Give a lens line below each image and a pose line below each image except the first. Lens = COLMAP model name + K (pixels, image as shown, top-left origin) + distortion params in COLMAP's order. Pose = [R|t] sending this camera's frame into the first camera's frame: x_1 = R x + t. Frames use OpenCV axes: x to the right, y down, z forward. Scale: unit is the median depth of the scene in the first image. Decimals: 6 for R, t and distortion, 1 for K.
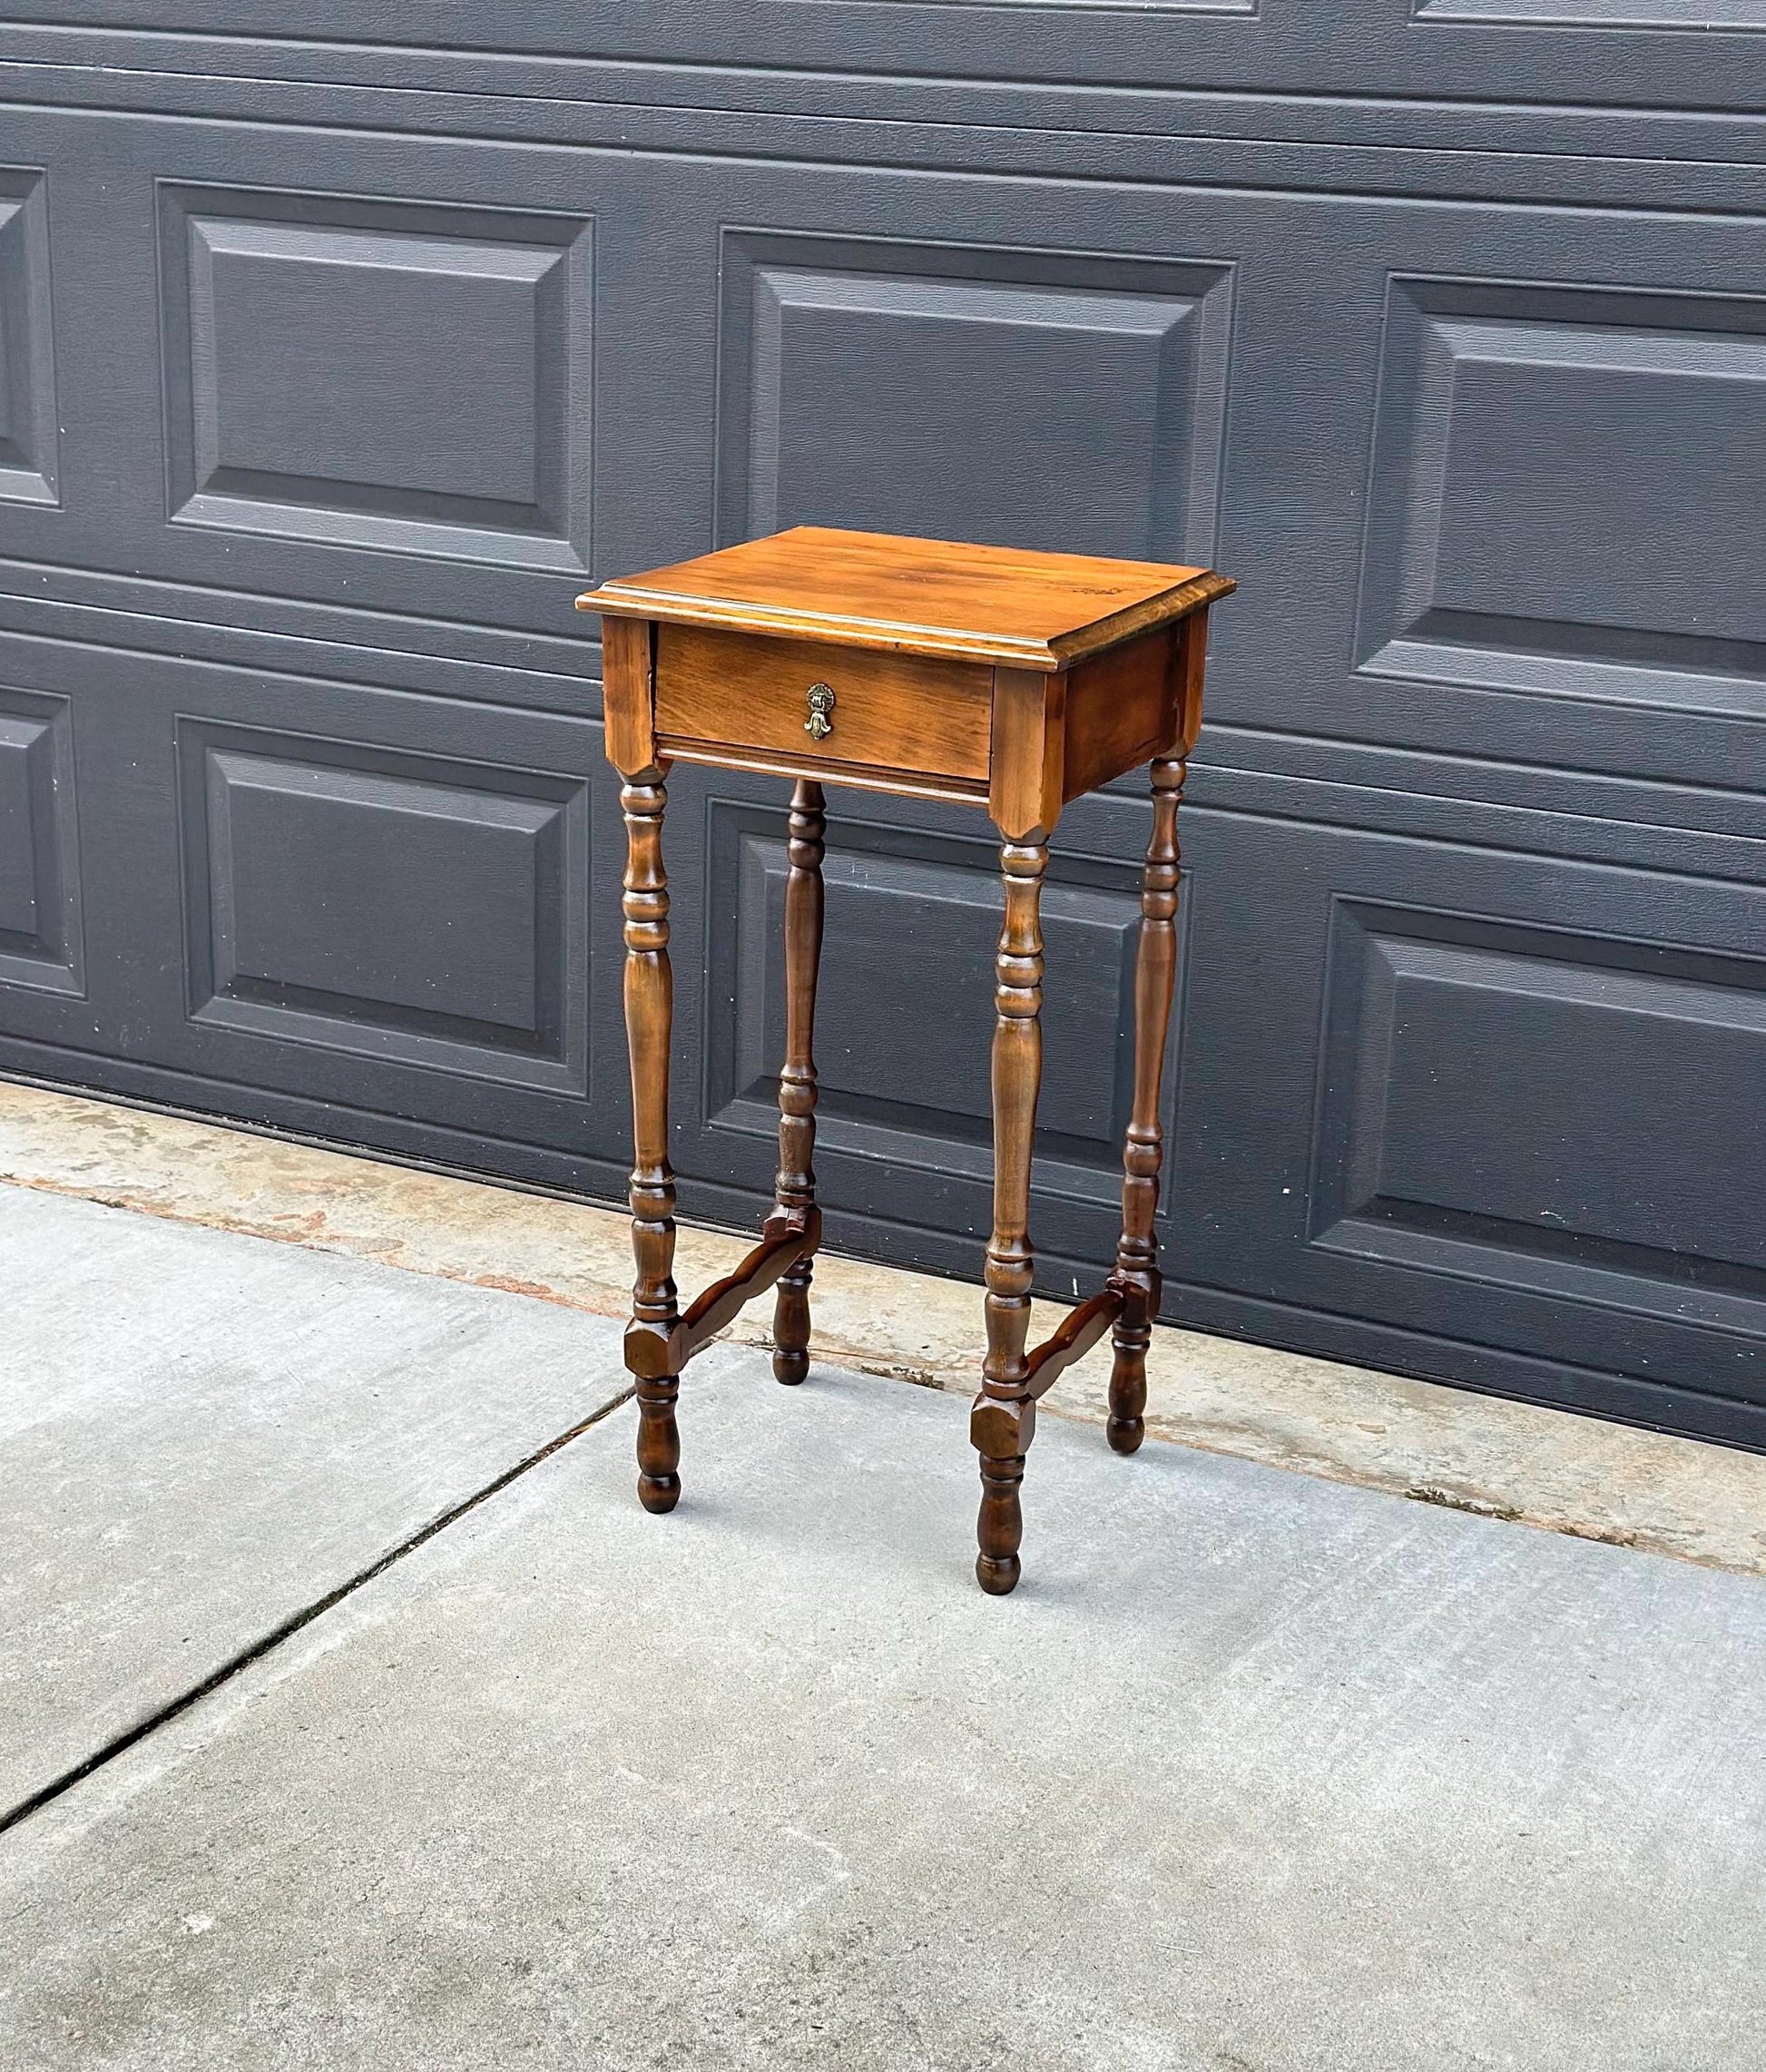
lens RADIAL K [[3321.6, 0, 883.0], [0, 3321.6, 1036.0], [0, 0, 1]] dist [0.168321, -0.184064]
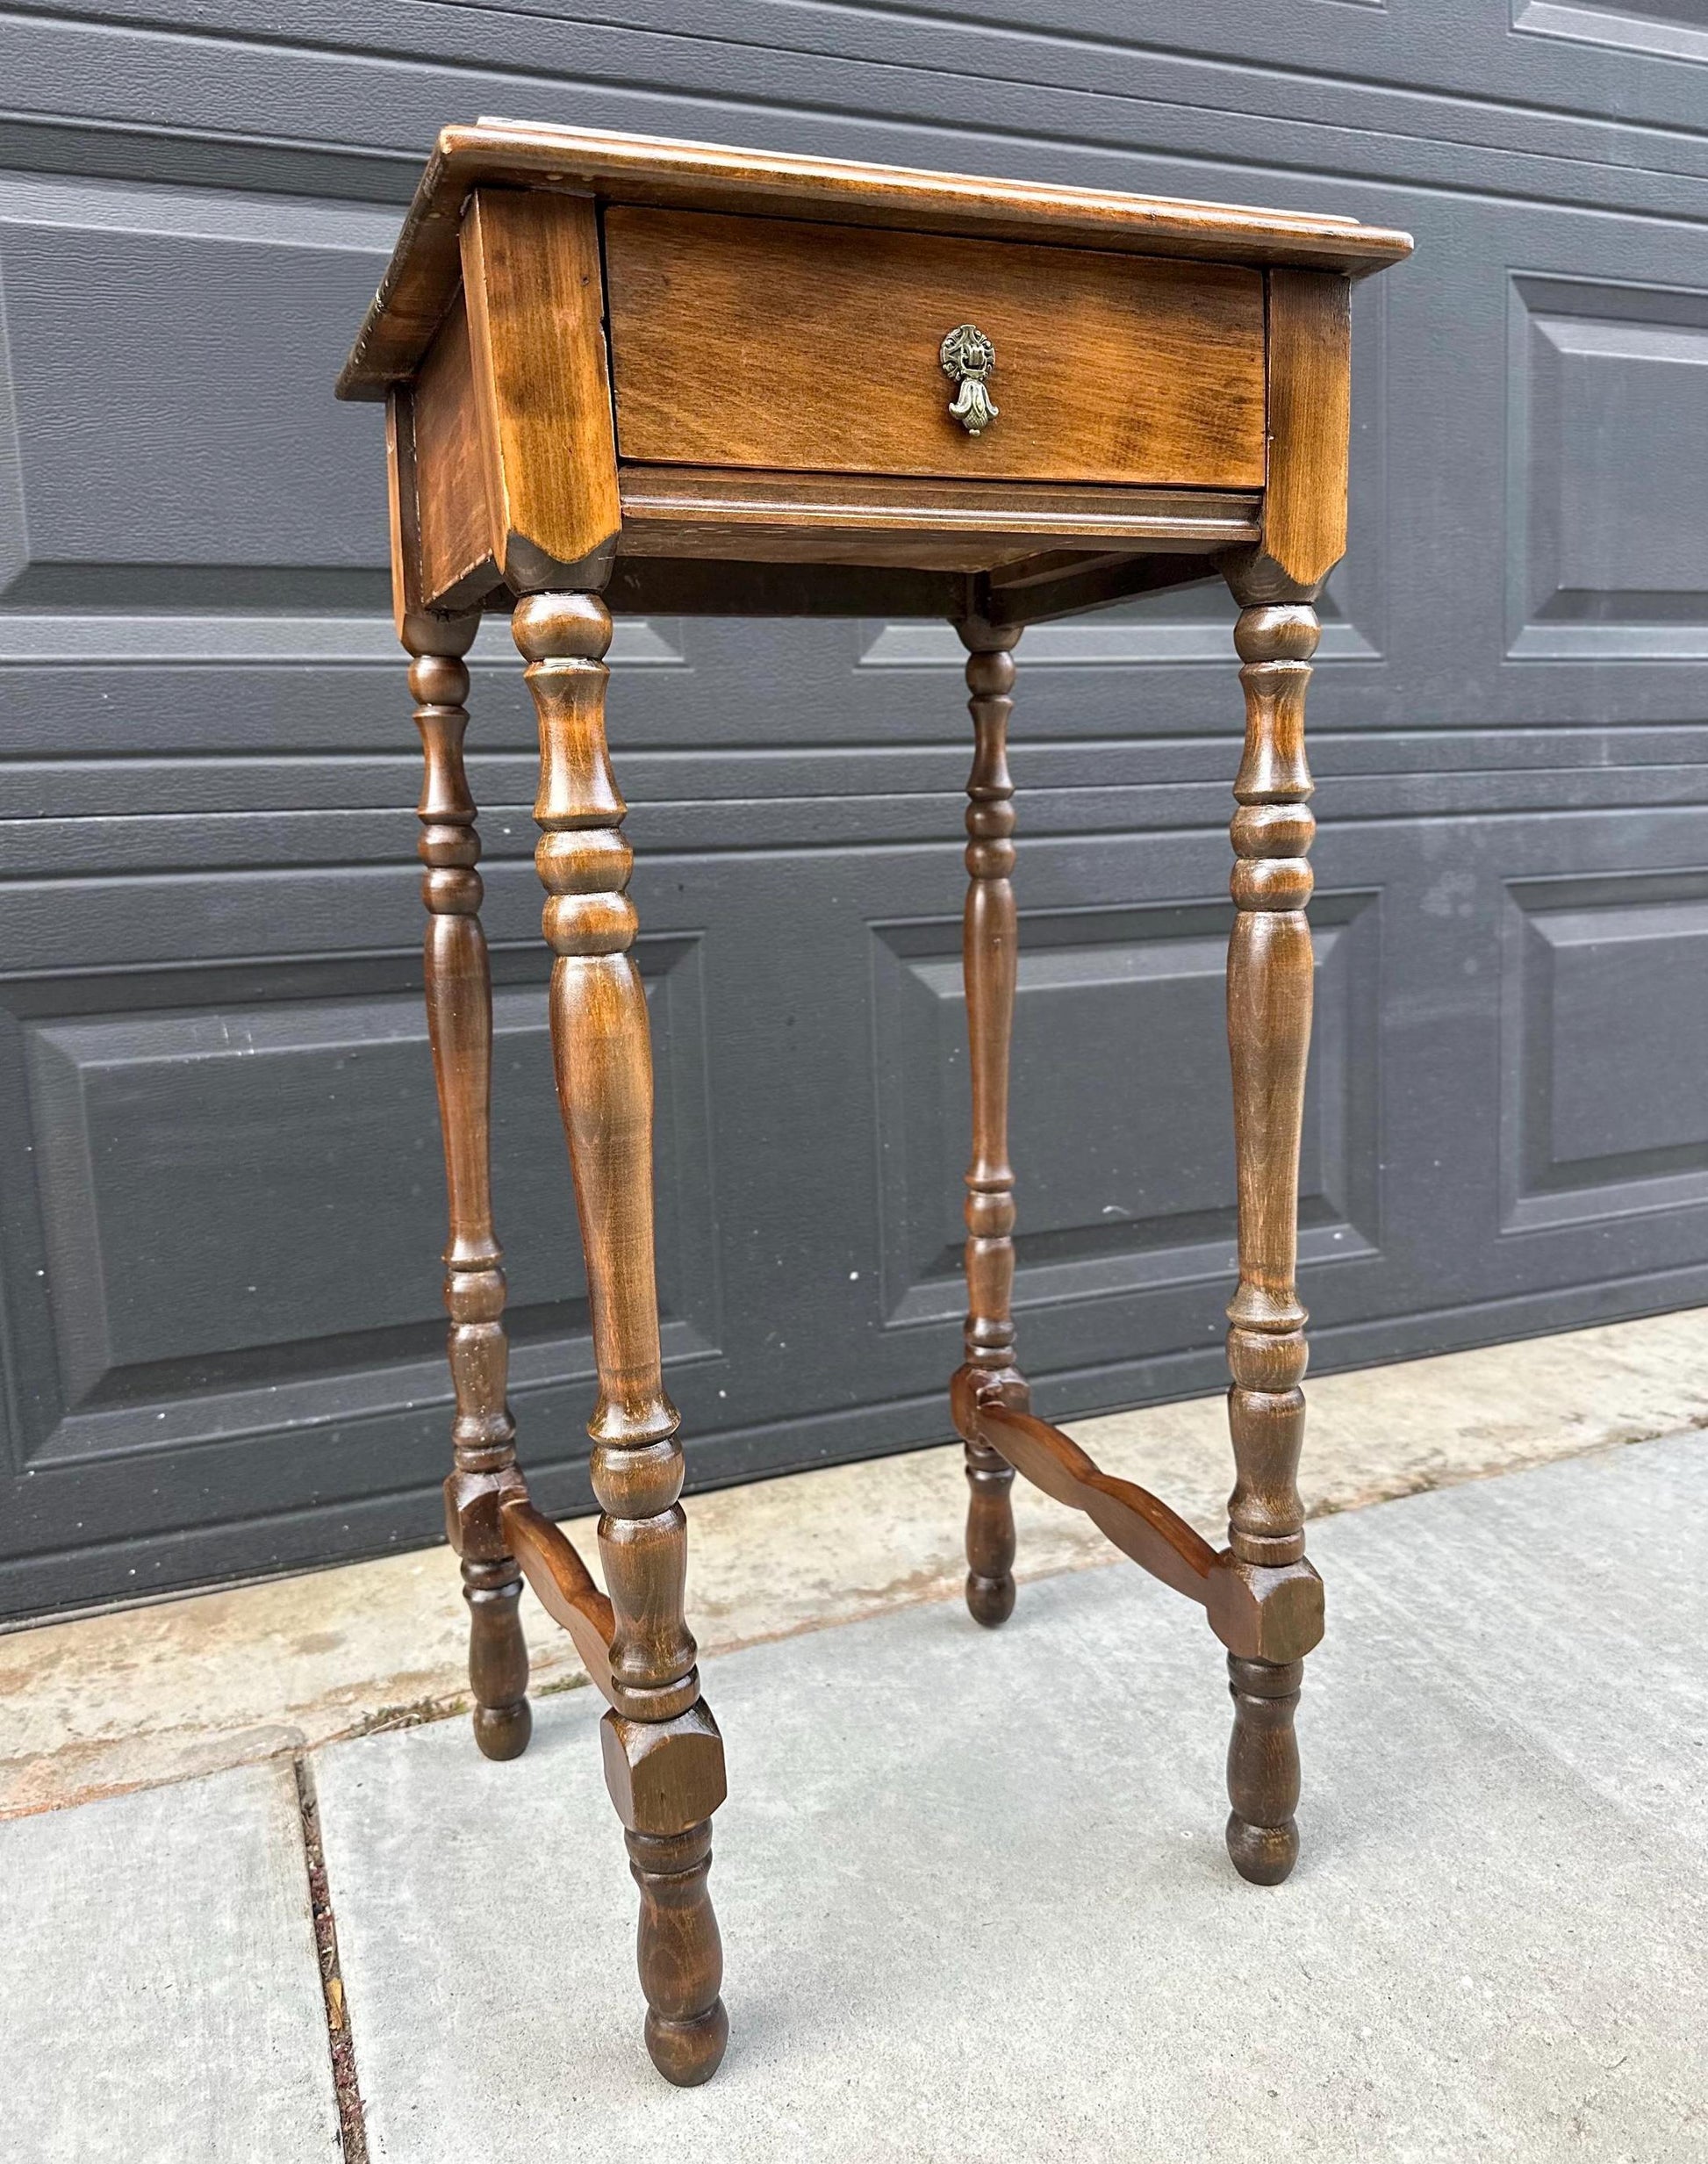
lens RADIAL K [[1656.1, 0, 825.1], [0, 1656.1, 1050.5], [0, 0, 1]] dist [0.147241, -0.283201]
pose [[0.668298, -0.162919, 0.725834, -0.211637], [0.282598, 0.958176, -0.045127, 0.007407], [-0.688125, 0.235278, 0.686388, 0.749075]]
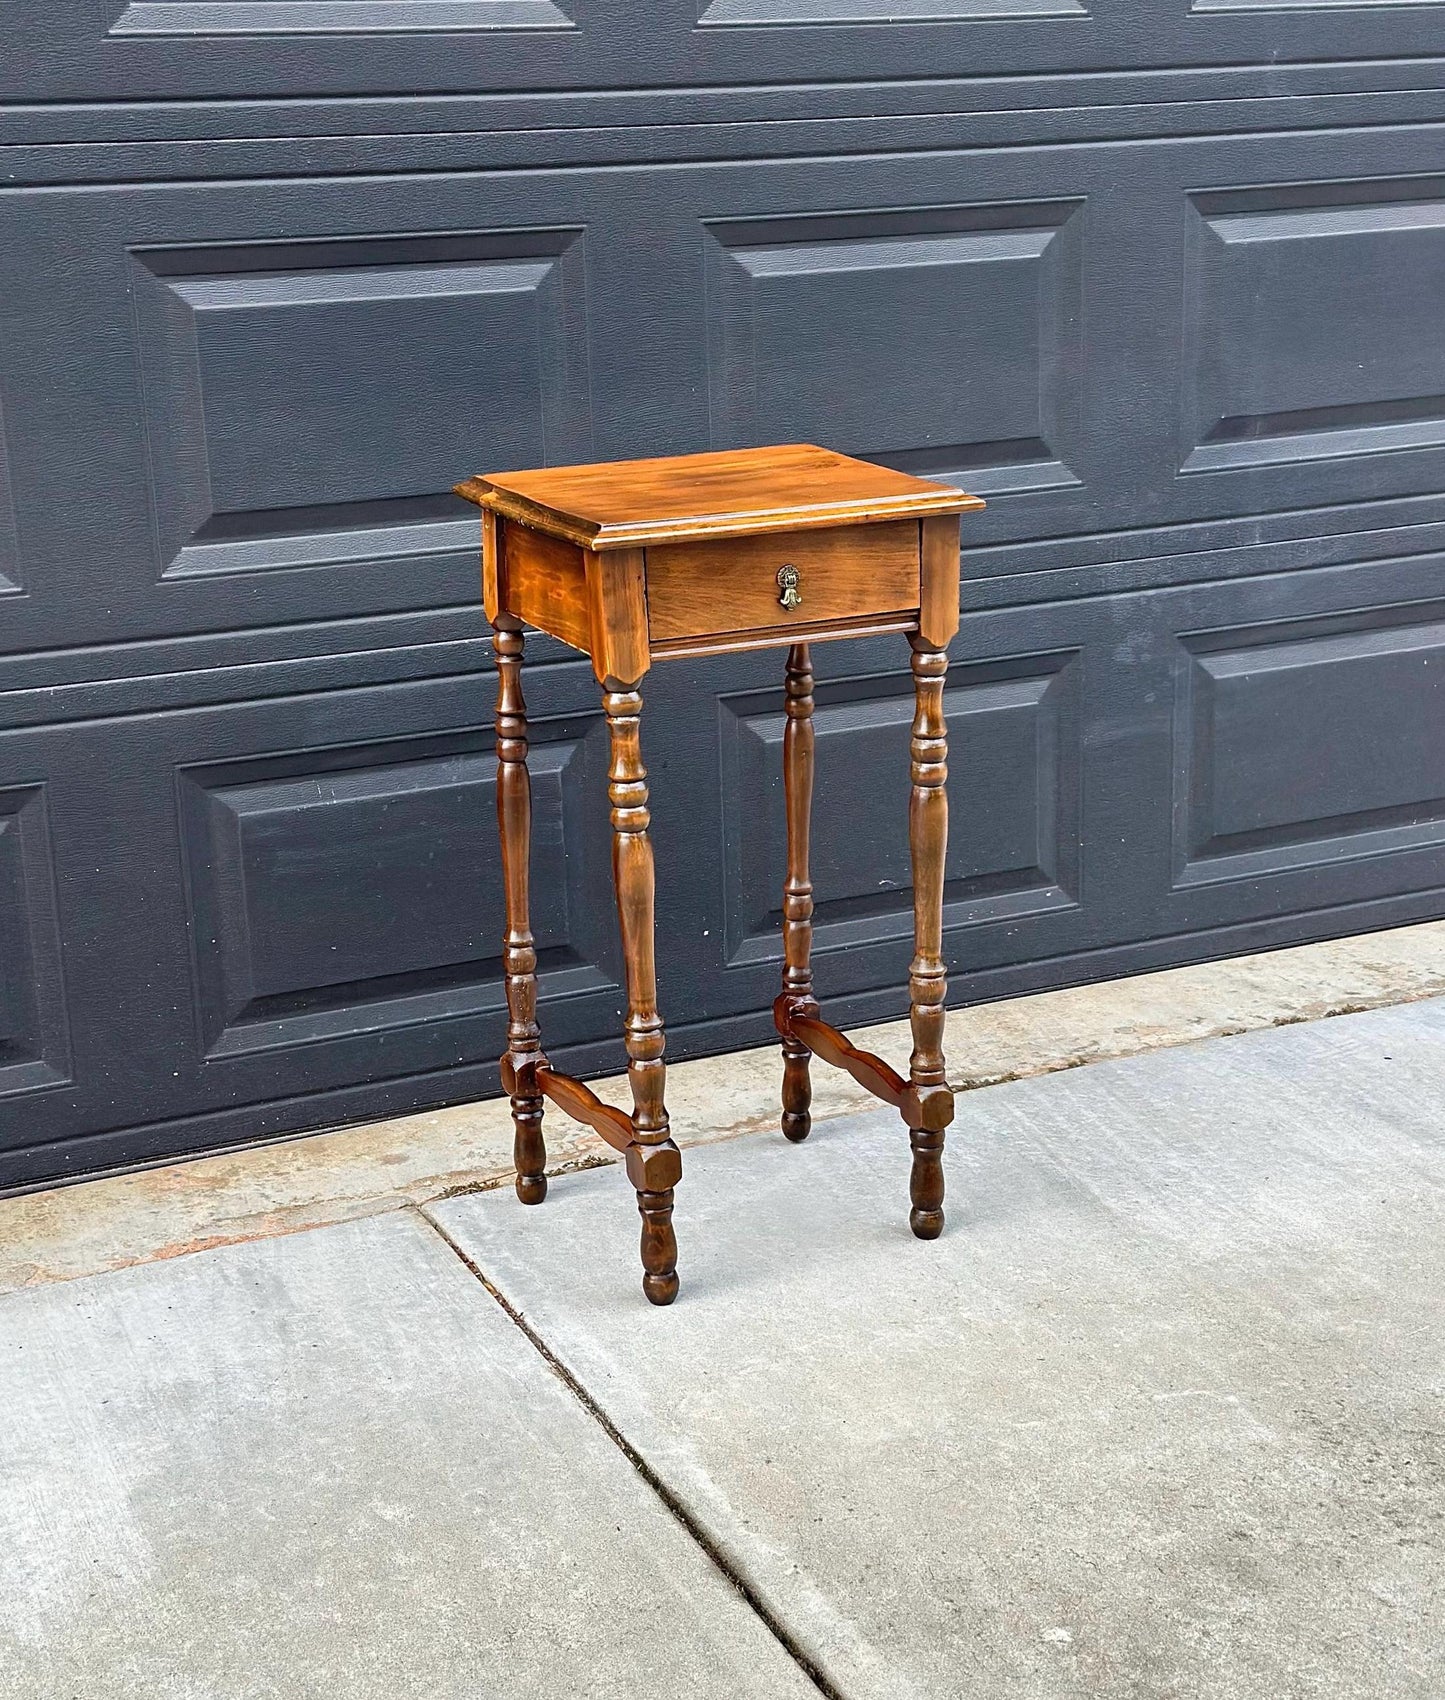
lens RADIAL K [[2725.4, 0, 722.5], [0, 2725.4, 850.0], [0, 0, 1]] dist [0.168321, -0.184064]
pose [[0.618416, -0.268251, 0.738649, -0.705759], [0.282499, 0.952989, 0.109577, -0.107052], [-0.733318, 0.140903, 0.665124, 0.311723]]
